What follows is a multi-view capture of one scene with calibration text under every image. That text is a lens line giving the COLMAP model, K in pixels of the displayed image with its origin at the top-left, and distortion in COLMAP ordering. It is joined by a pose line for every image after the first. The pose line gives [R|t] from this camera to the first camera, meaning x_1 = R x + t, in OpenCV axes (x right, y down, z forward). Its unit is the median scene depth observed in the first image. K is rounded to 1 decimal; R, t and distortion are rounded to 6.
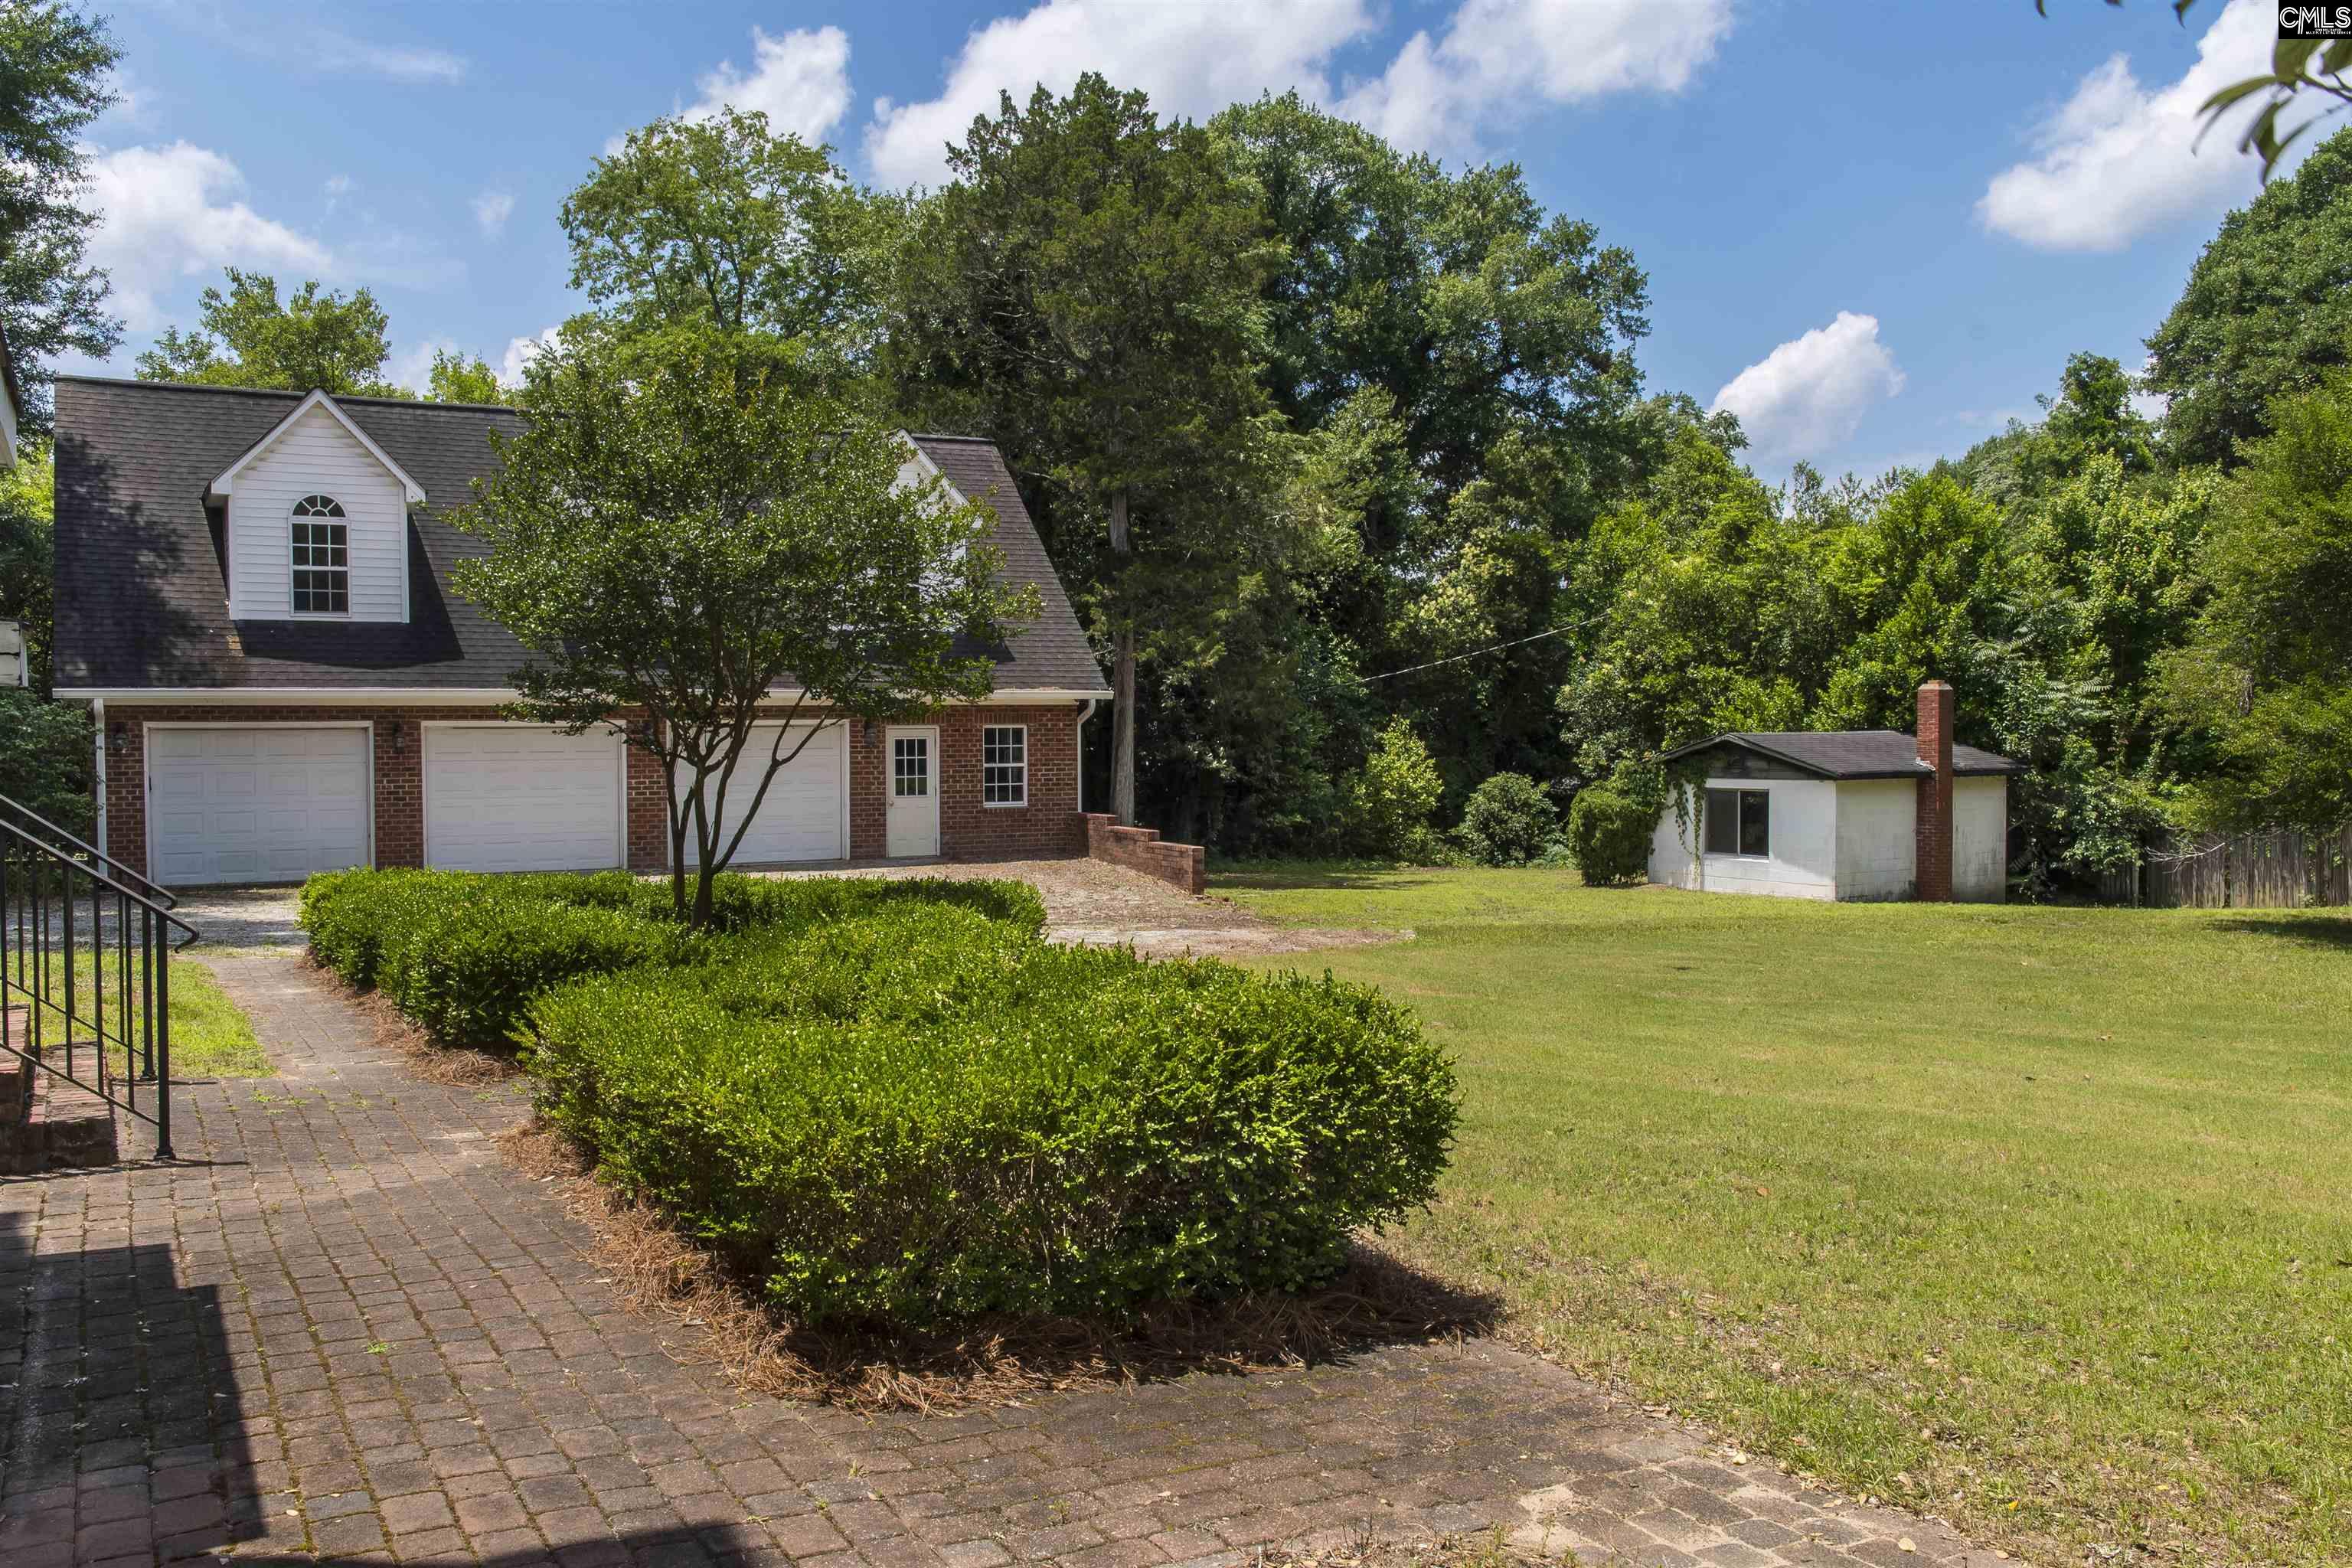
lens RADIAL K [[1925.3, 0, 1176.0], [0, 1925.3, 784.0], [0, 0, 1]] dist [-0.001139, -0.010319]
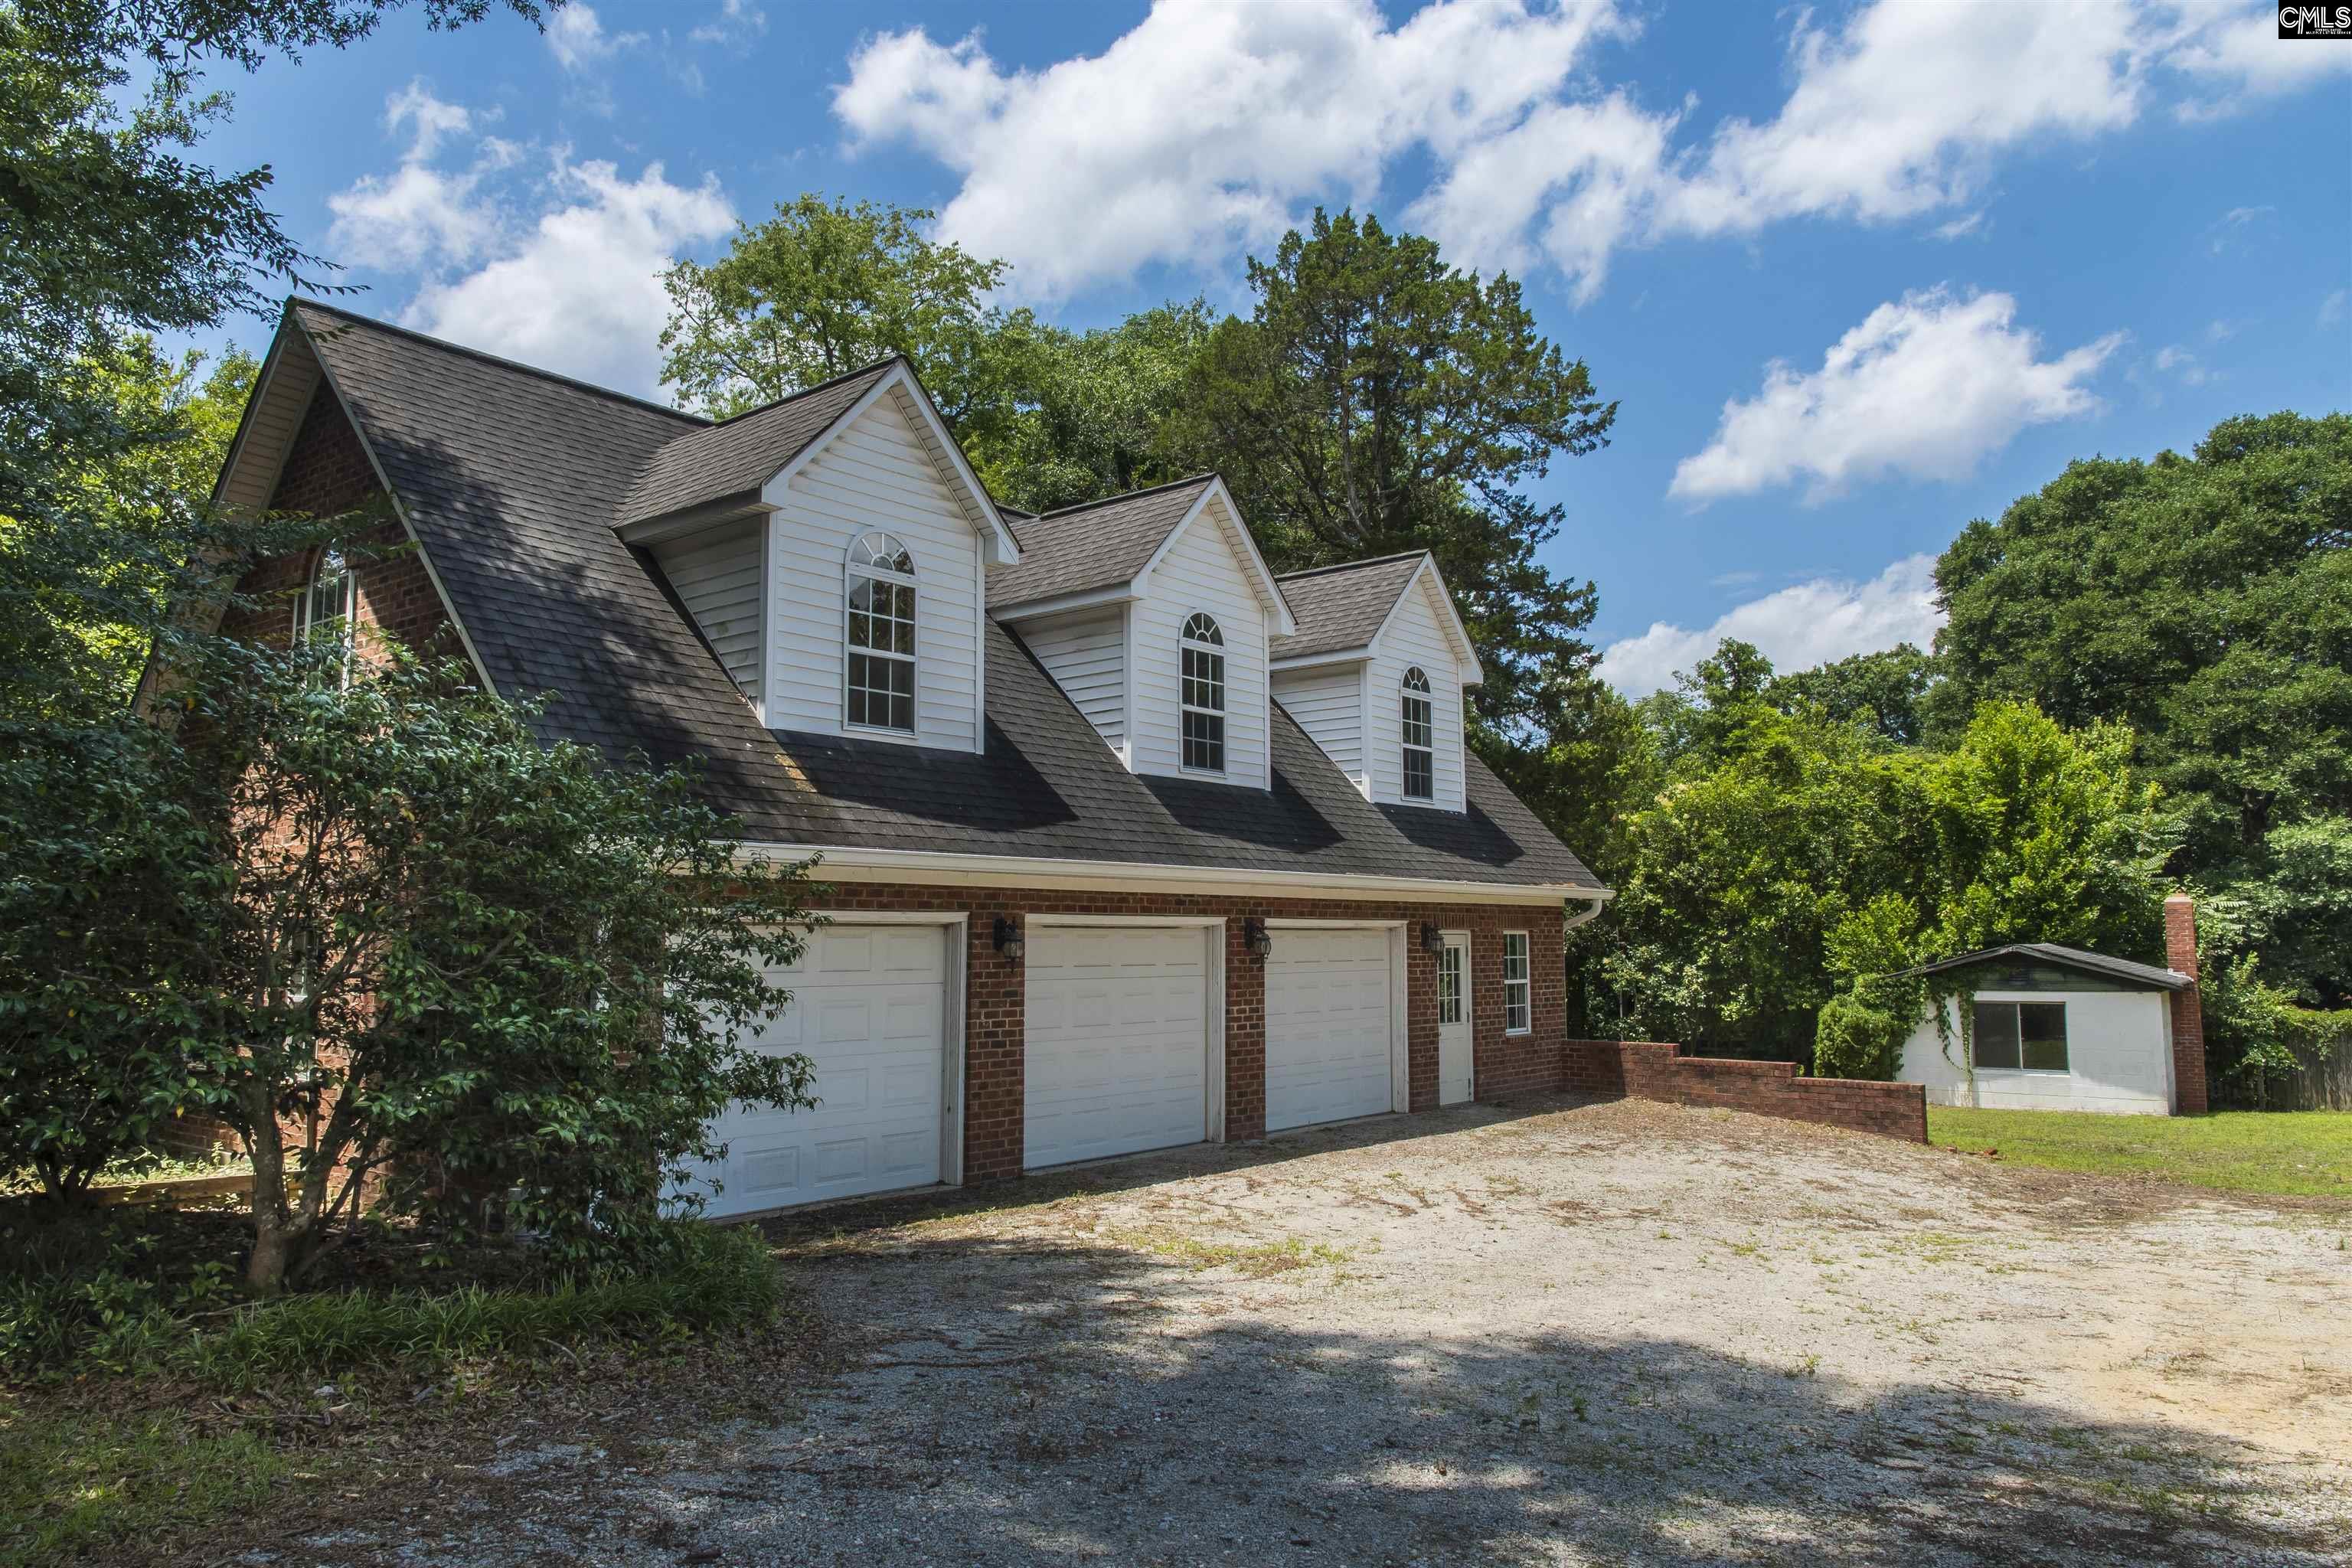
lens RADIAL K [[1578.2, 0, 1176.0], [0, 1578.2, 784.0], [0, 0, 1]] dist [0.007207, -0.004181]
pose [[0.927907, 0.040009, 0.370659, -0.404131], [0.009881, 0.991236, -0.131730, -0.005506], [-0.372681, 0.125895, 0.919380, 0.392090]]
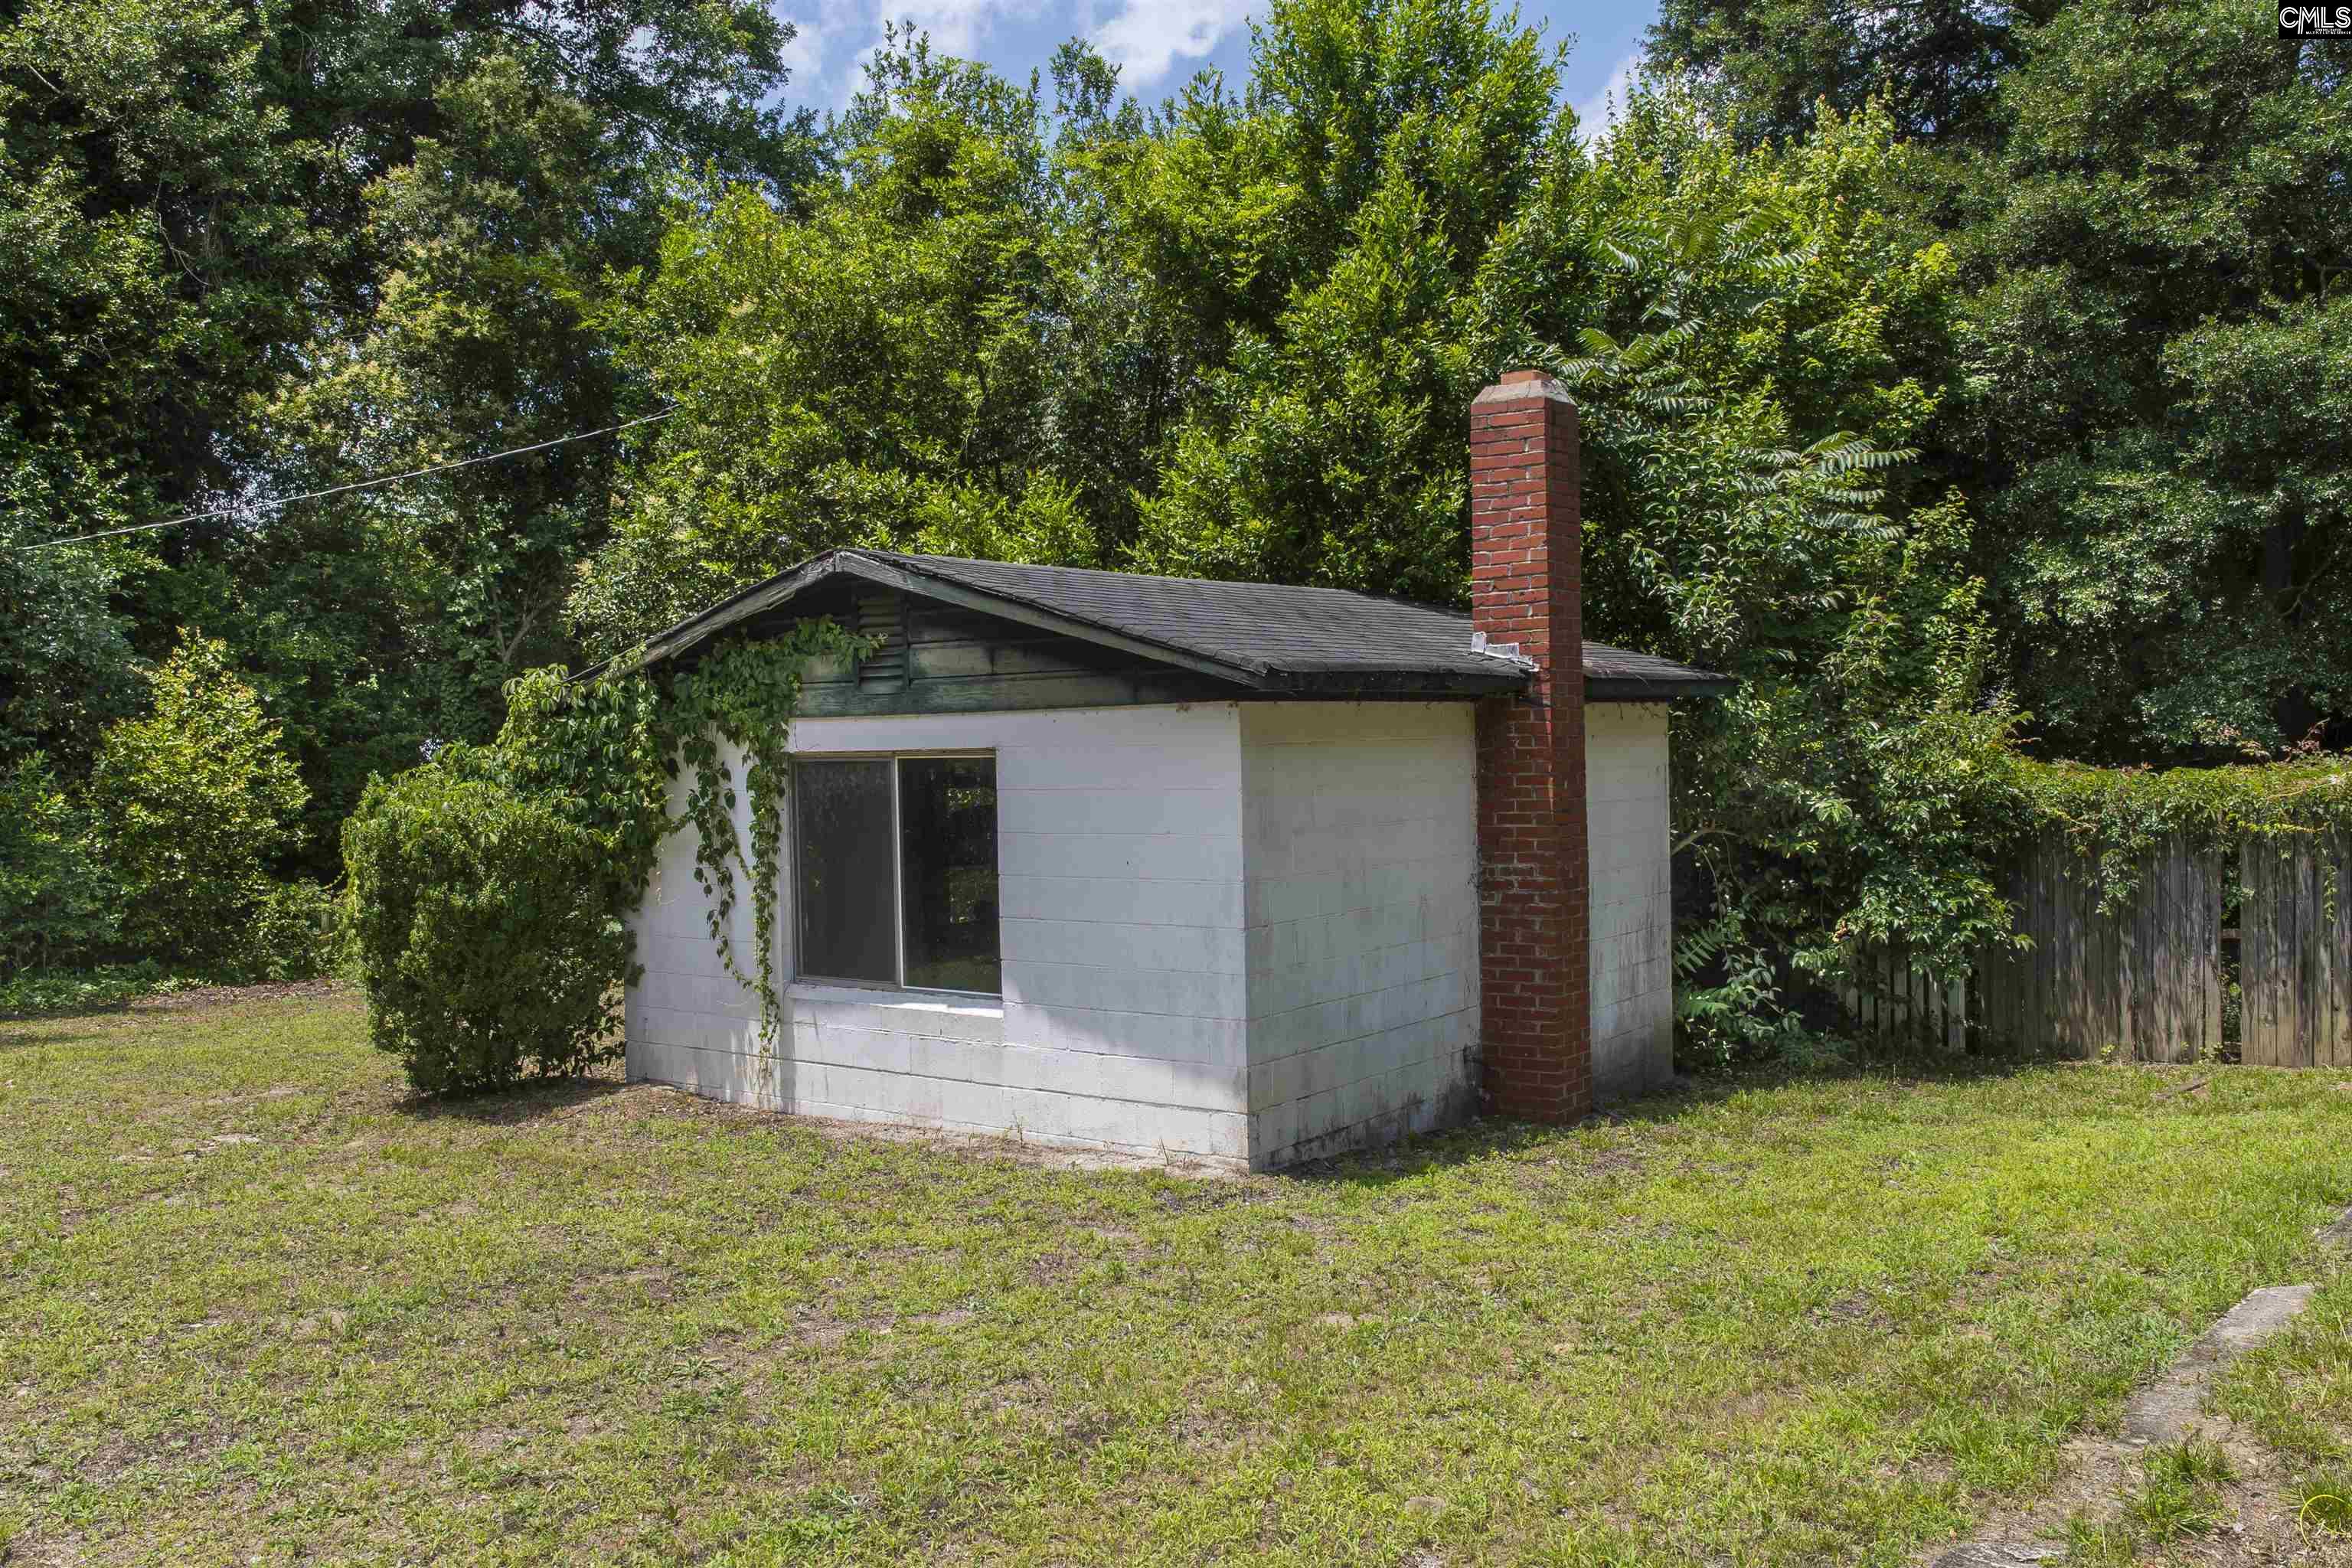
lens RADIAL K [[1925.3, 0, 1176.0], [0, 1925.3, 784.0], [0, 0, 1]] dist [-0.001139, -0.010319]
pose [[0.933567, -0.024839, 0.357542, 0.224993], [0.028067, 0.999599, -0.003842, 0.009101], [-0.357303, 0.013622, 0.933889, 0.707286]]
